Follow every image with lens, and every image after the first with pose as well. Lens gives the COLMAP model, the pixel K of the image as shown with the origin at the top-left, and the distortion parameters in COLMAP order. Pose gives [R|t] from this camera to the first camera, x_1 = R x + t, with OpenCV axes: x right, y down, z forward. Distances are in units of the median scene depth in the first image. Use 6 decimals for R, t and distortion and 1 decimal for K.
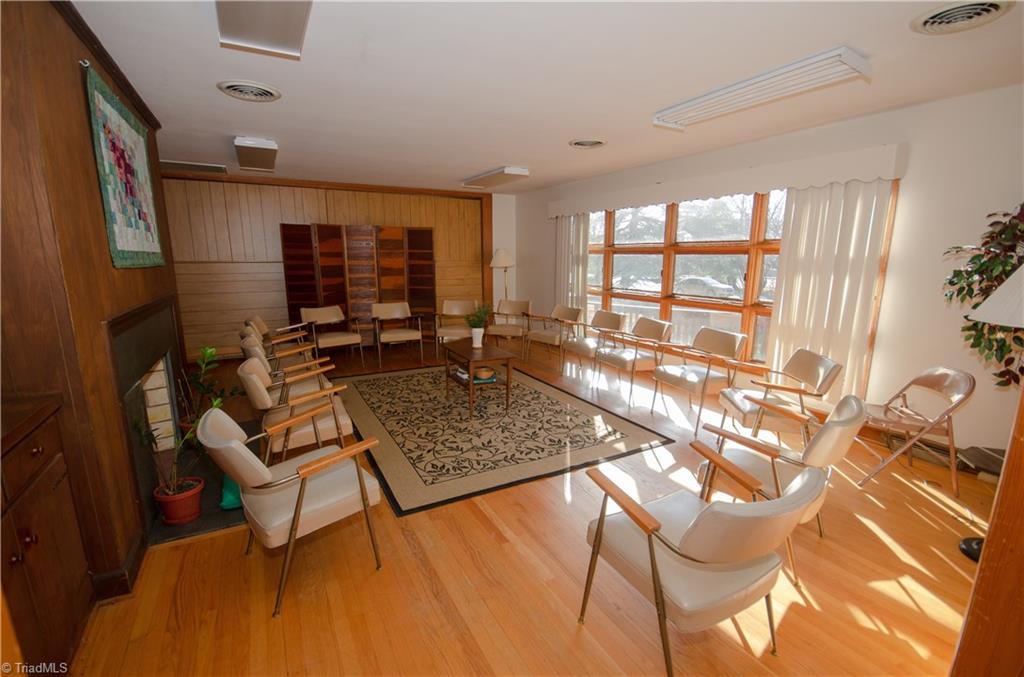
lens RADIAL K [[452.4, 0, 512.4], [0, 452.4, 342.8], [0, 0, 1]] dist [0.026987, -0.018195]
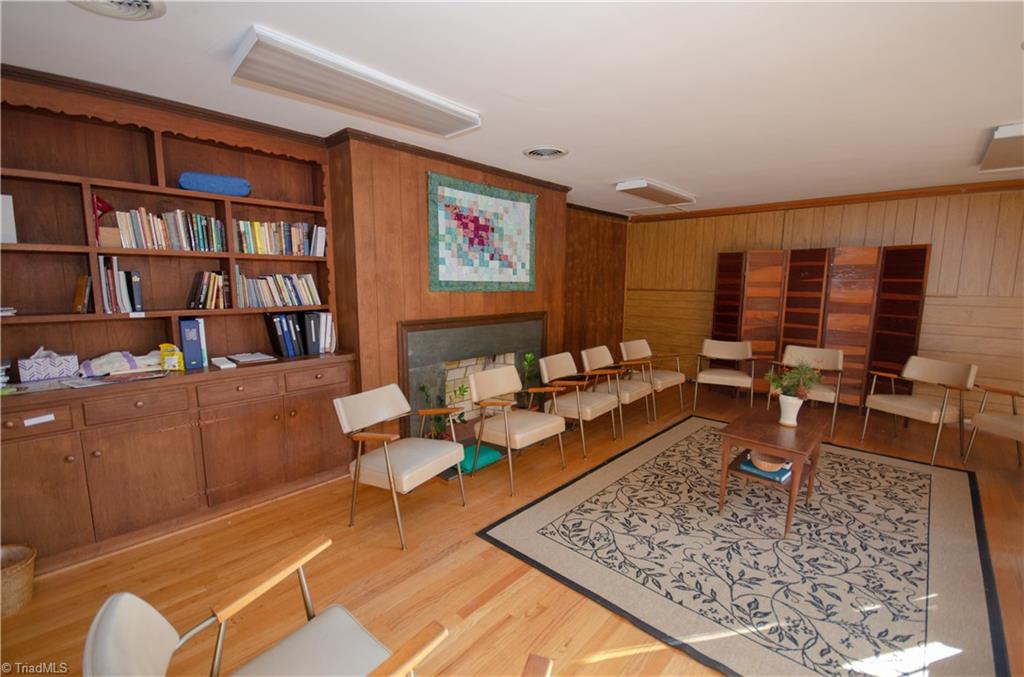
lens RADIAL K [[452.4, 0, 512.4], [0, 452.4, 342.8], [0, 0, 1]] dist [0.026987, -0.018195]
pose [[0.323237, 0.128778, -0.937515, 0.466166], [-0.186527, 0.979932, 0.070293, -0.090095], [0.927753, 0.152150, 0.340771, 0.441510]]
